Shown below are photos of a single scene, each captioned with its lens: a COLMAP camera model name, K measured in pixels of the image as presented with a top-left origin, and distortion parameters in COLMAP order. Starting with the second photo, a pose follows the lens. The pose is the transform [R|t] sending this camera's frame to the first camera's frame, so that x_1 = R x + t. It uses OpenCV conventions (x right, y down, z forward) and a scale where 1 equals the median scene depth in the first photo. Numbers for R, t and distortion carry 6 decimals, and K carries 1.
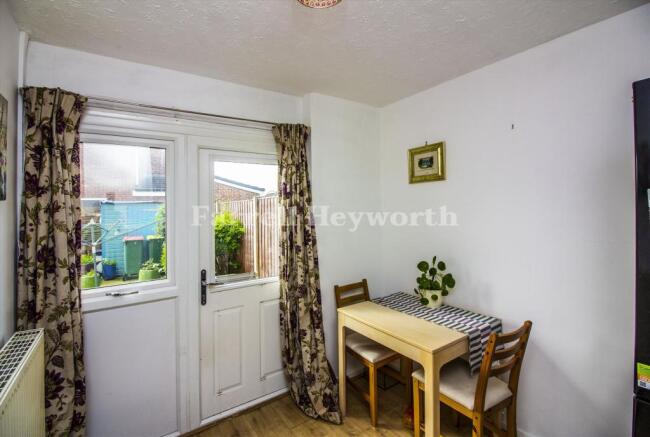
lens RADIAL K [[306.0, 0, 325.0], [0, 306.0, 204.2], [0, 0, 1]] dist [-0.000249, -0.000054]
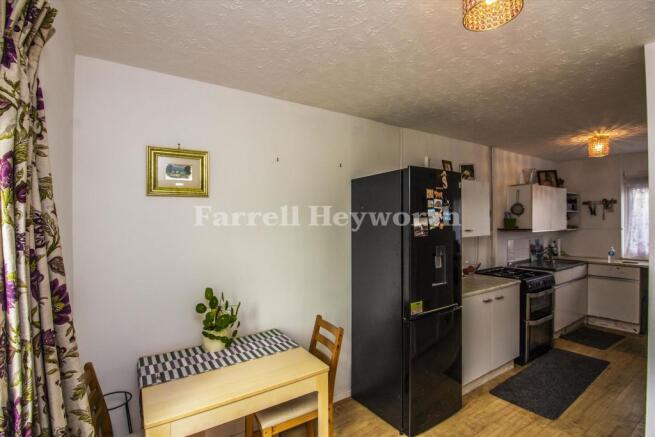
lens RADIAL K [[329.1, 0, 327.5], [0, 329.1, 218.5], [0, 0, 1]] dist [-0.000050, -0.000001]
pose [[0.000151, 0.023027, 0.999735, -0.490059], [-0.004481, 0.999725, -0.023026, 0.000210], [-0.999990, -0.004476, 0.000254, 0.629951]]
